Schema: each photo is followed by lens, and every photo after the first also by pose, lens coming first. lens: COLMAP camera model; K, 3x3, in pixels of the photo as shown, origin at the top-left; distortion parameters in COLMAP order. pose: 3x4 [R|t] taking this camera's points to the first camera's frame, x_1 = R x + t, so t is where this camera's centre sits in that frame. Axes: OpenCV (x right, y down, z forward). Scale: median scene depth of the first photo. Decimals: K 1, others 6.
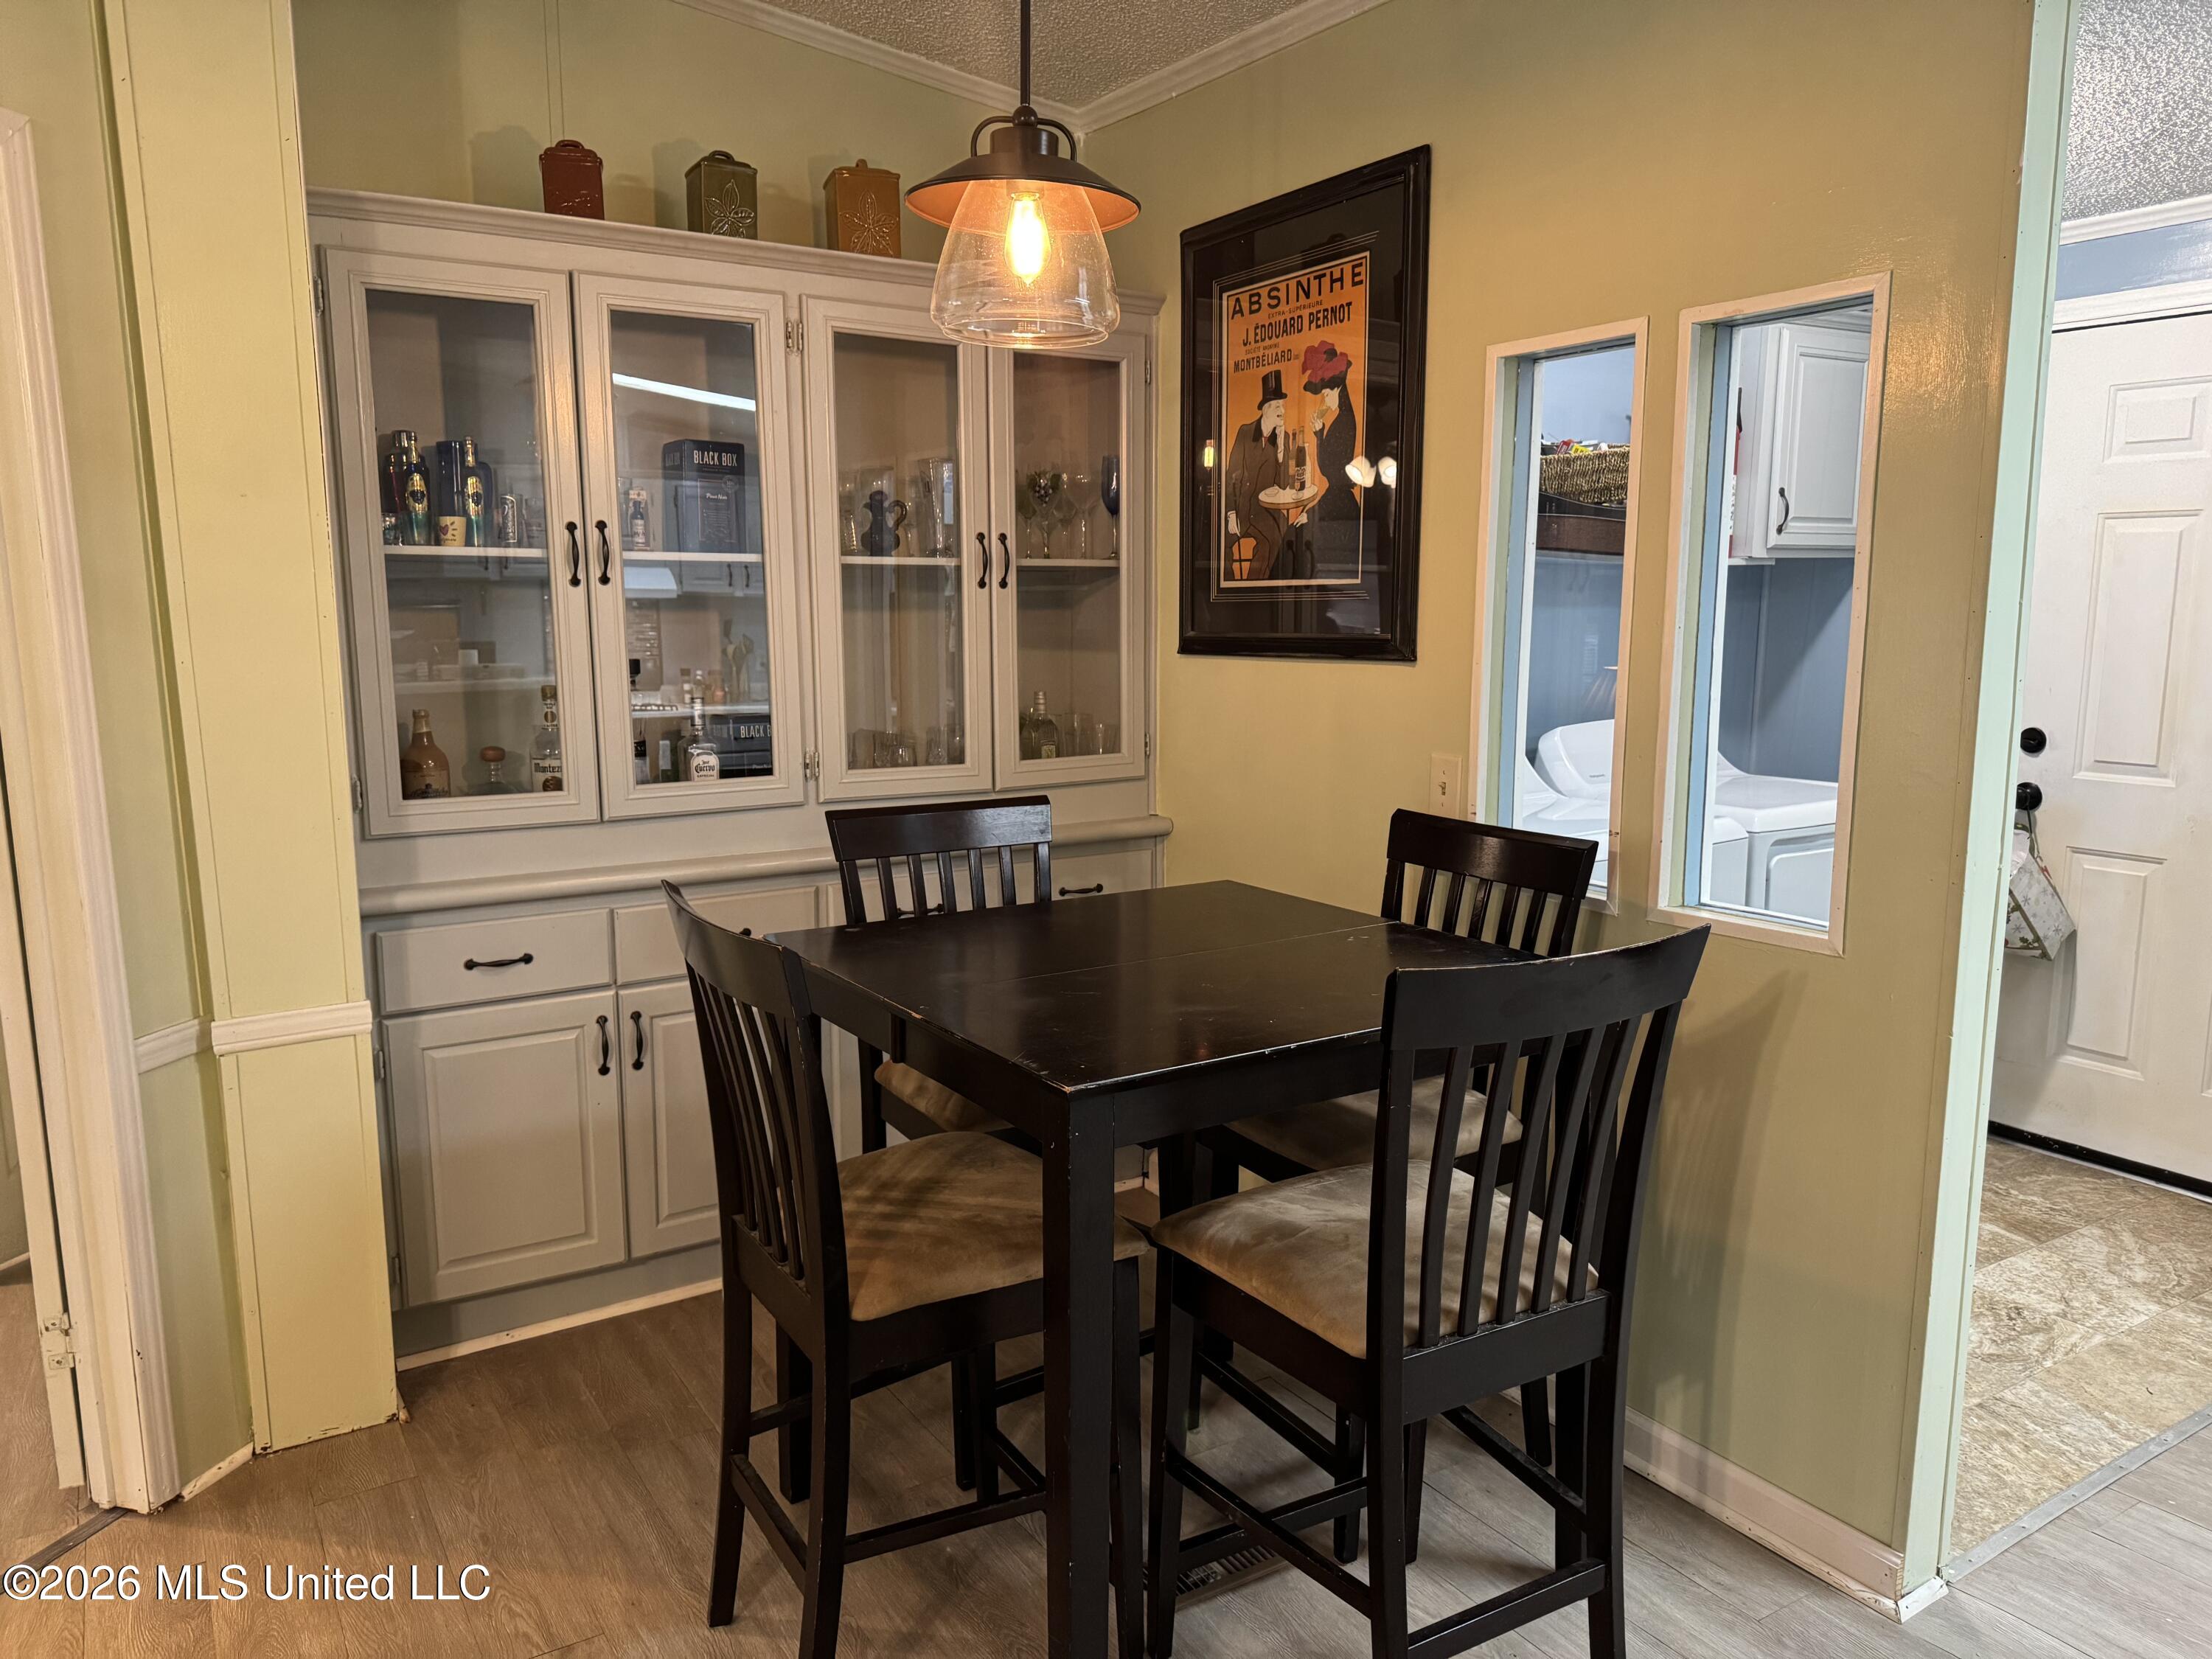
lens RADIAL K [[1540.0, 0, 1114.0], [0, 1540.0, 842.5], [0, 0, 1]] dist [0.127005, -0.194395]
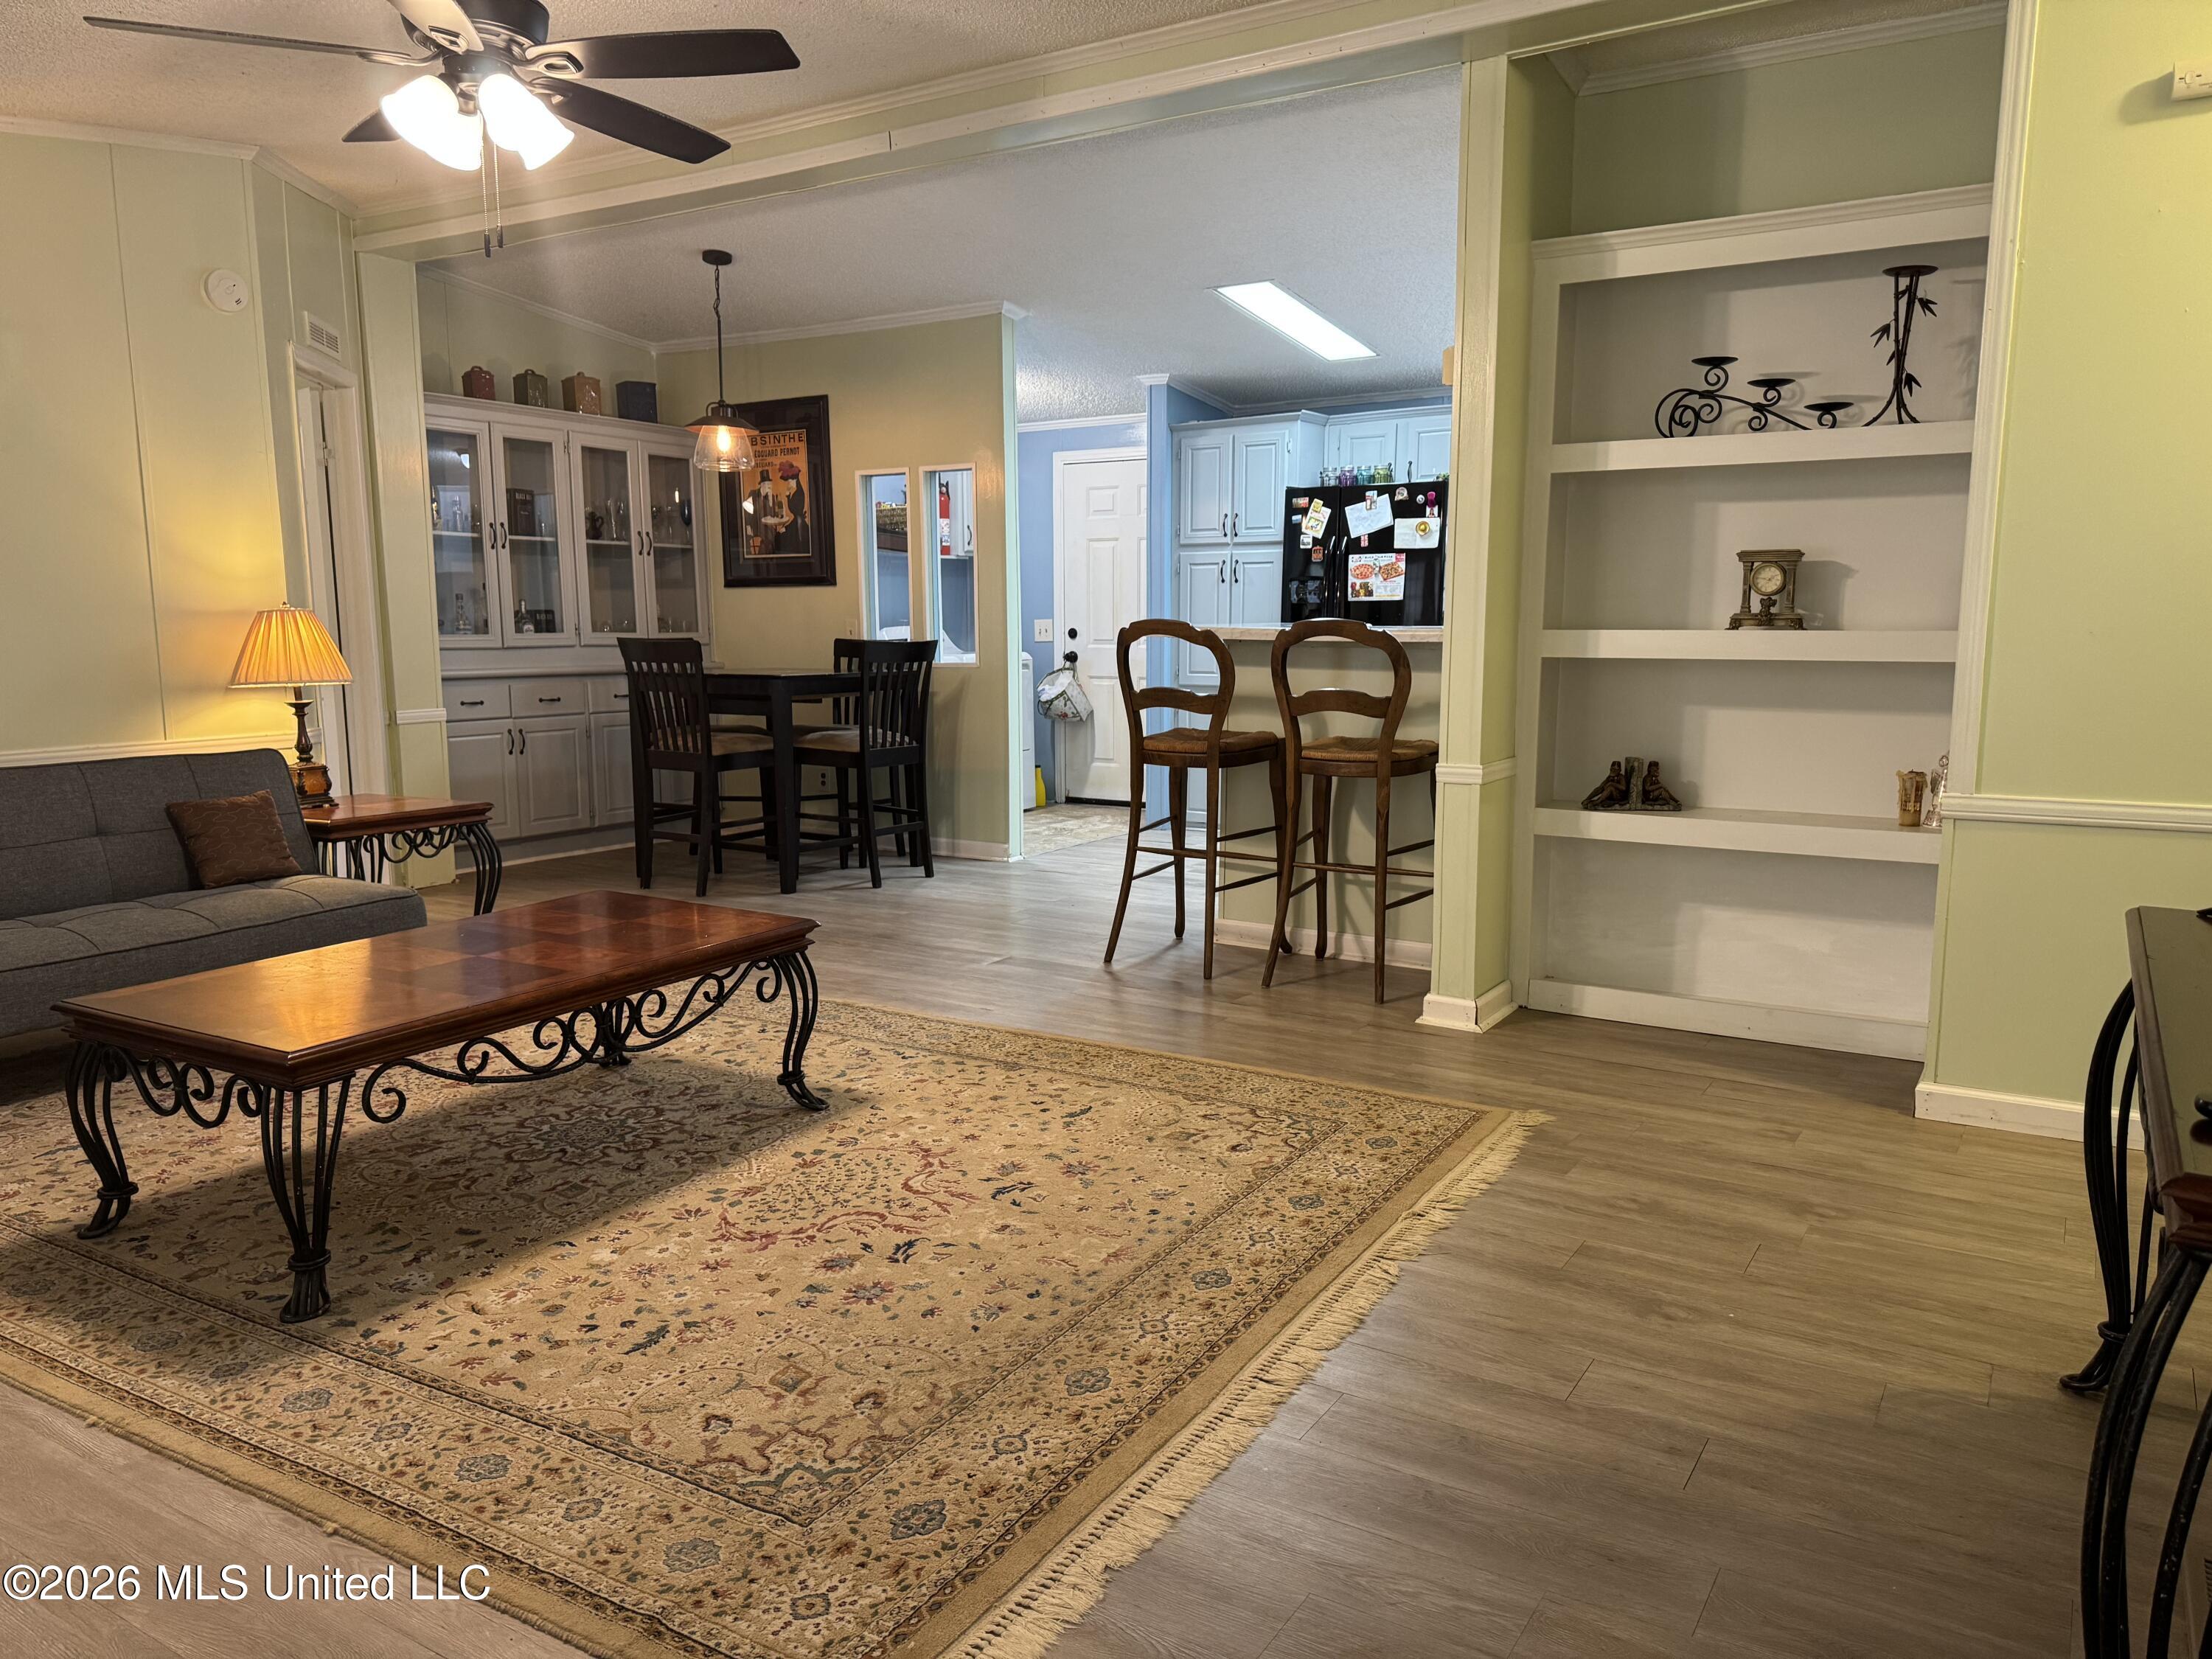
lens RADIAL K [[1540.0, 0, 1114.0], [0, 1540.0, 842.5], [0, 0, 1]] dist [0.127005, -0.194395]
pose [[0.900642, -0.062493, 0.430045, -0.531571], [0.068729, 0.997635, 0.001035, 0.343270], [-0.429093, 0.028624, 0.902807, -1.545640]]
